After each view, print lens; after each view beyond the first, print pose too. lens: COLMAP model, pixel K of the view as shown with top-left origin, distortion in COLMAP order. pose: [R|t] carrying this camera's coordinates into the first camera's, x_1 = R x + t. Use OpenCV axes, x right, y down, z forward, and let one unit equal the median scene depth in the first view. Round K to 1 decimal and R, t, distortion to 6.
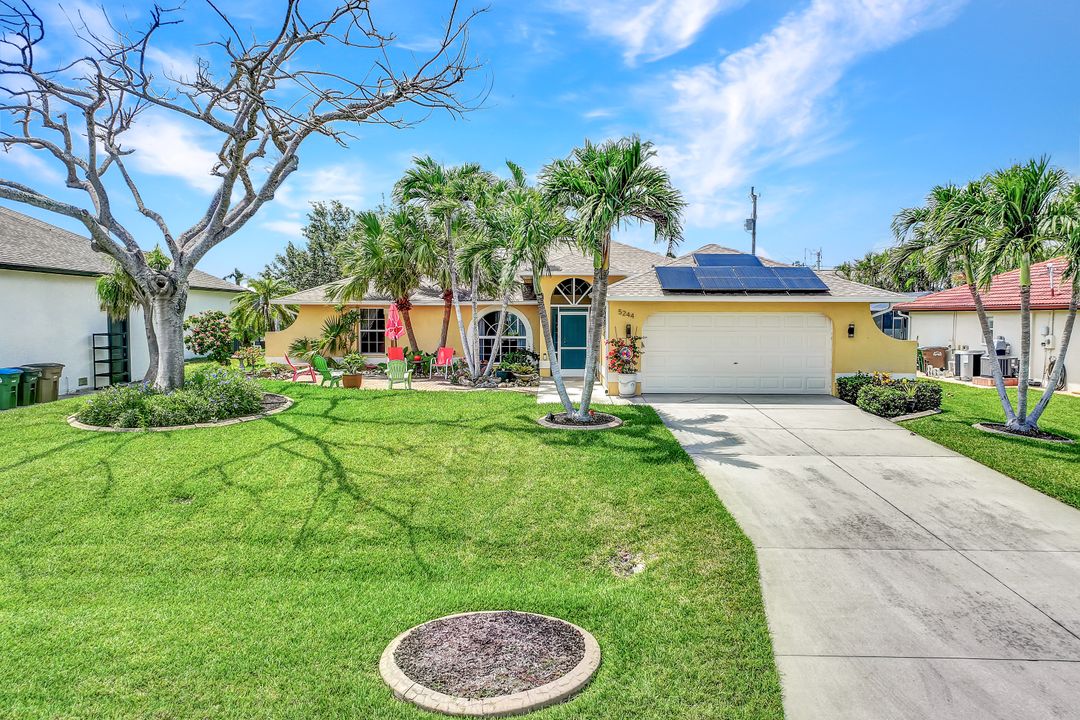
lens RADIAL K [[753.5, 0, 539.9], [0, 753.5, 360.5], [0, 0, 1]] dist [0.008474, 0.005266]
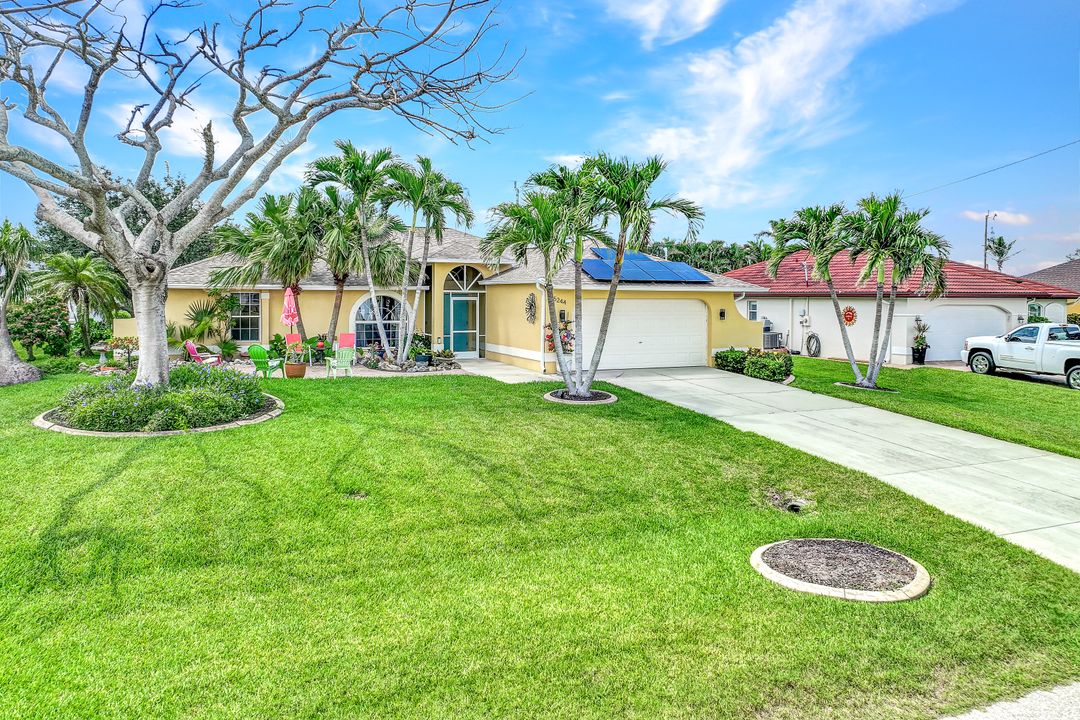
lens RADIAL K [[753.5, 0, 539.7], [0, 753.5, 322.5], [0, 0, 1]] dist [0.008474, 0.005266]
pose [[0.906459, -0.012687, 0.422103, -0.338652], [0.022601, 0.999574, -0.018491, -0.008091], [-0.421688, 0.026301, 0.906359, 0.002253]]
